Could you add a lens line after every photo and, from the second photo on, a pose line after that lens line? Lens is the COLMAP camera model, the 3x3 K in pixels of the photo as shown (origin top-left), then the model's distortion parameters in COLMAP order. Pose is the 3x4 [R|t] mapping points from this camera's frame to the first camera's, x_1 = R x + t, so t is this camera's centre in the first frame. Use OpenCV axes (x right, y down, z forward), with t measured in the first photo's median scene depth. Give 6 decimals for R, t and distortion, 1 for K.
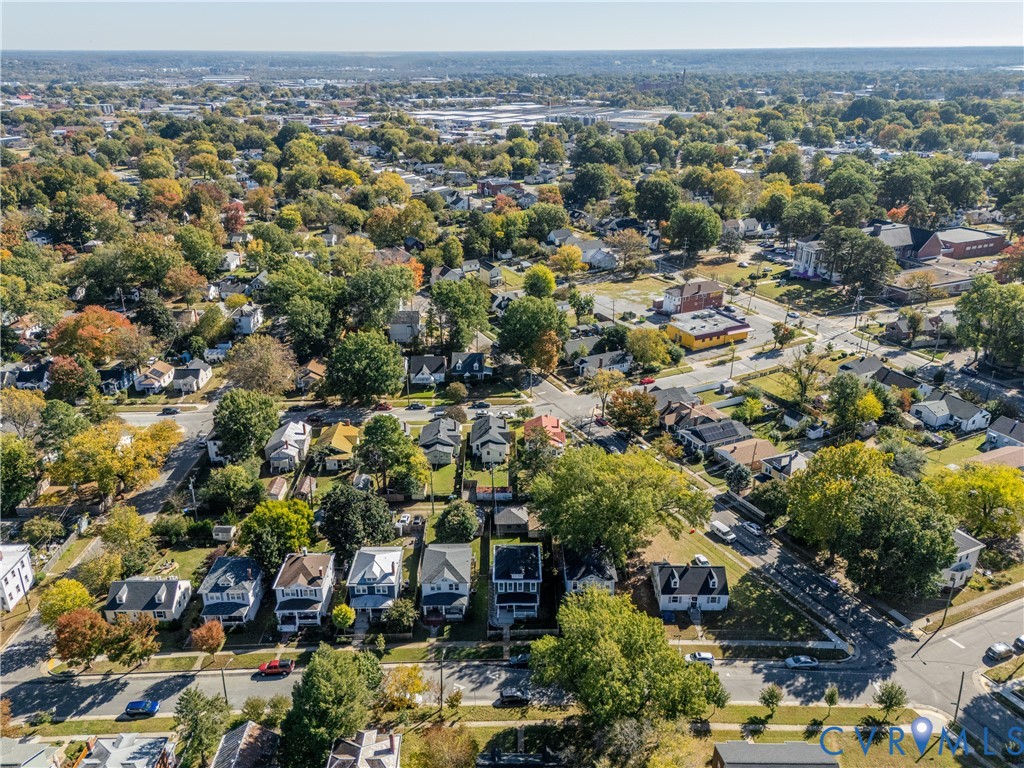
lens RADIAL K [[766.1, 0, 500.4], [0, 766.1, 383.9], [0, 0, 1]] dist [0.096736, -0.121367]
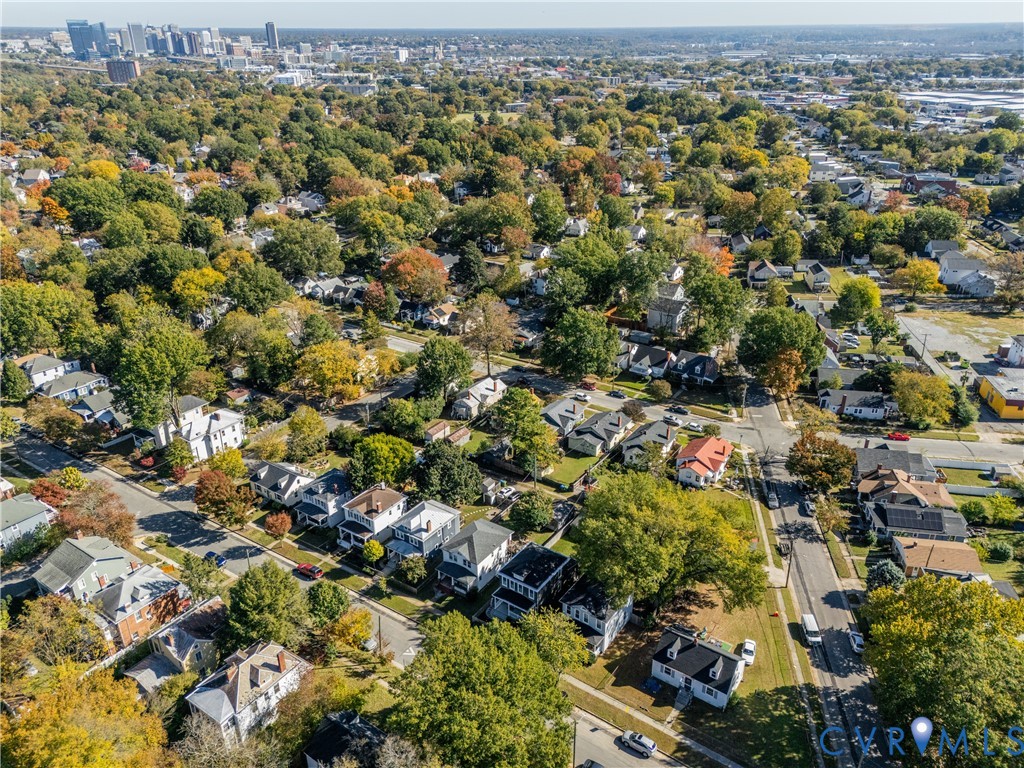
lens RADIAL K [[750.5, 0, 513.8], [0, 750.5, 382.6], [0, 0, 1]] dist [0.076726, -0.064714]
pose [[0.823069, 0.242163, -0.513726, 0.350462], [-0.224822, 0.969575, 0.096843, -0.062454], [0.521548, 0.035789, 0.852471, 0.136863]]
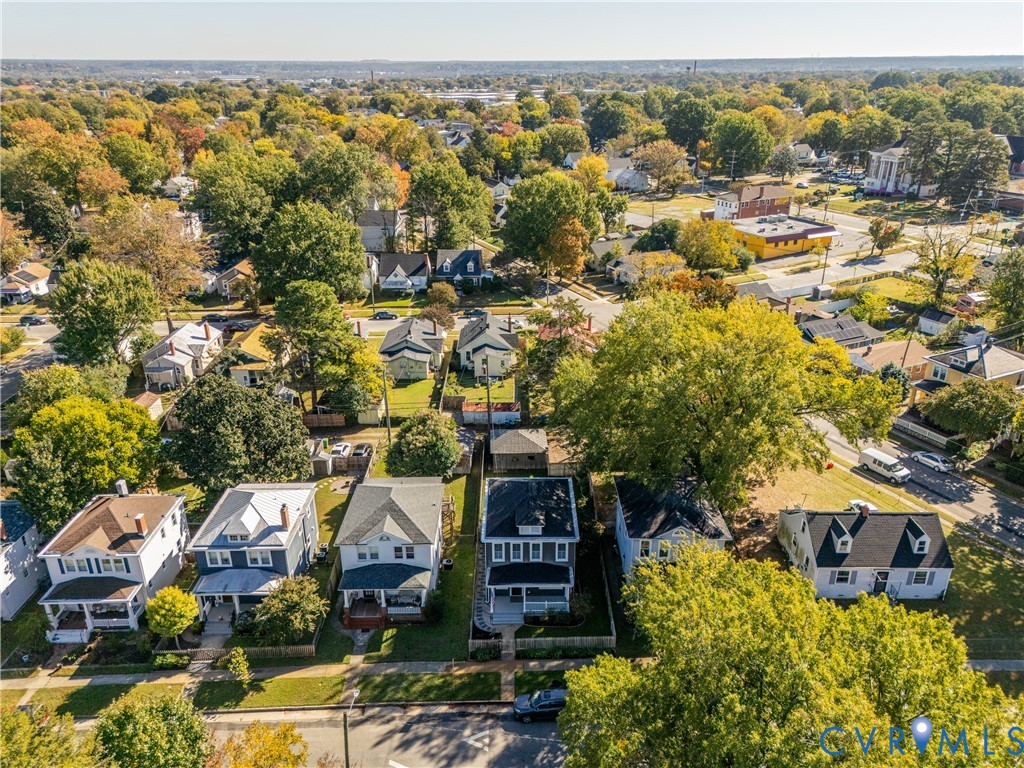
lens RADIAL K [[750.5, 0, 513.8], [0, 750.5, 382.6], [0, 0, 1]] dist [0.076726, -0.064714]
pose [[0.999989, -0.000679, 0.004655, 0.007109], [0.000710, 0.999978, -0.006658, 0.122764], [-0.004650, 0.006662, 0.999967, 0.398808]]
